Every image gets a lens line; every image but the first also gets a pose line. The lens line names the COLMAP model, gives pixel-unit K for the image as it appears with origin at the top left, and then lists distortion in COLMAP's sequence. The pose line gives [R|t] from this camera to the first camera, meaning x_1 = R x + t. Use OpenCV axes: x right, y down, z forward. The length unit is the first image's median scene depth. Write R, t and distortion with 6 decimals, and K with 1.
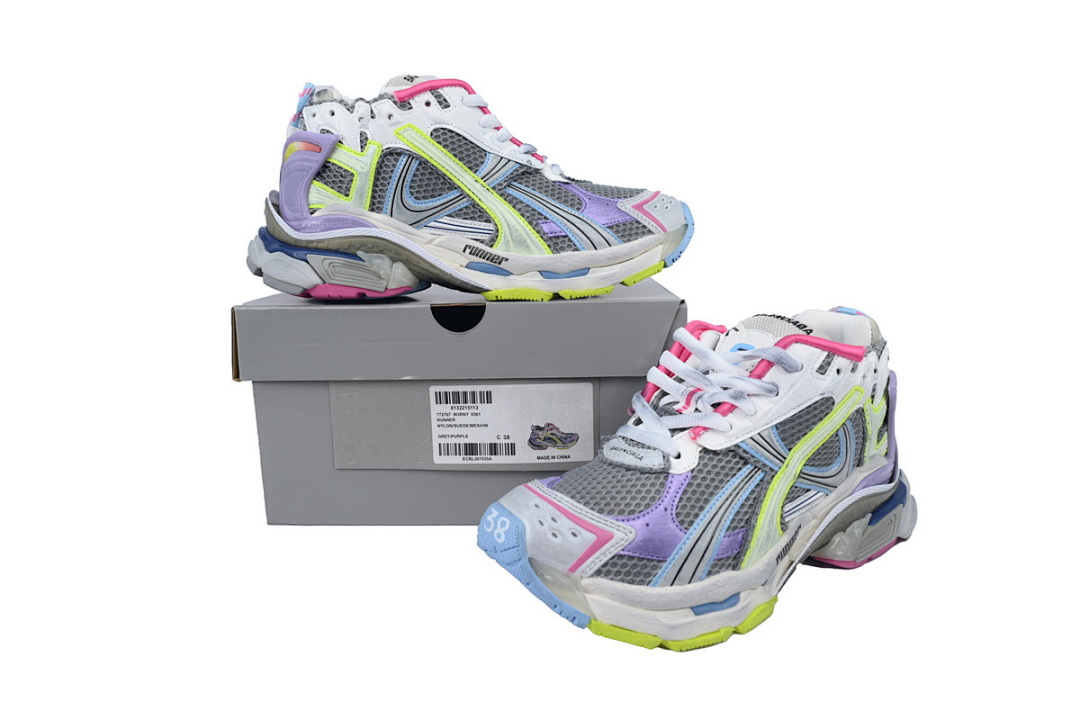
lens RADIAL K [[748.9, 0, 540.0], [0, 748.9, 360.0], [0, 0, 1]] dist [-0.000485, -0.000829]
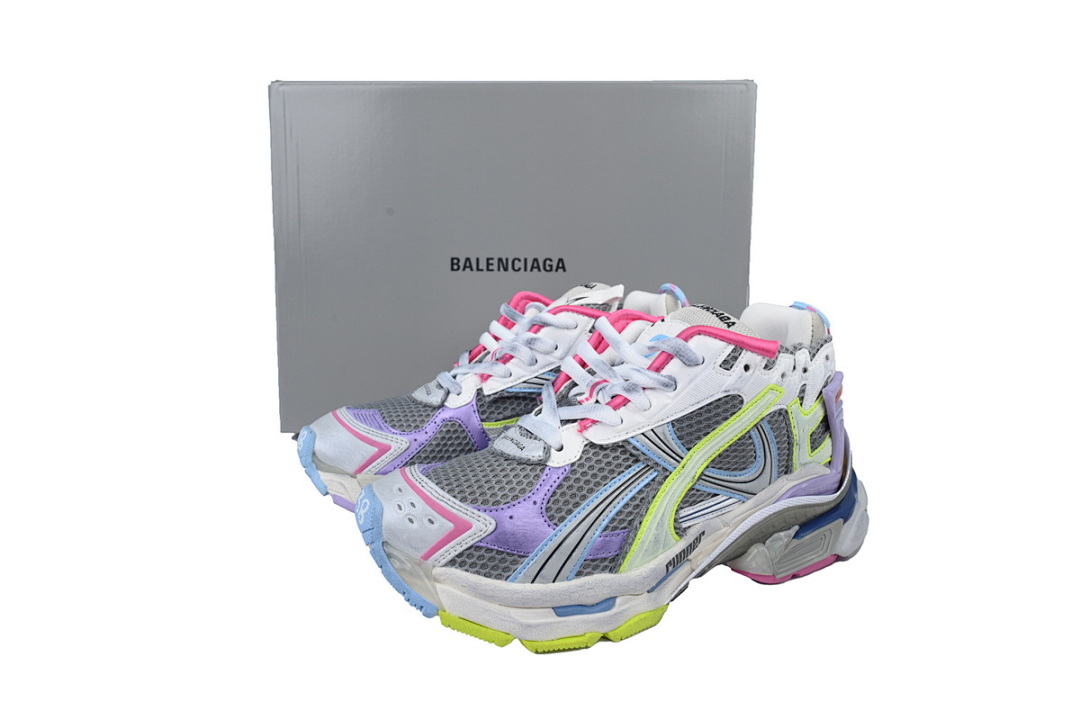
lens RADIAL K [[748.9, 0, 540.0], [0, 748.9, 360.0], [0, 0, 1]] dist [-0.000485, -0.000829]
pose [[0.988637, 0.042279, -0.144253, 0.287953], [-0.041961, 0.999105, 0.005247, 0.012233], [0.144346, 0.000866, 0.989527, 0.055858]]
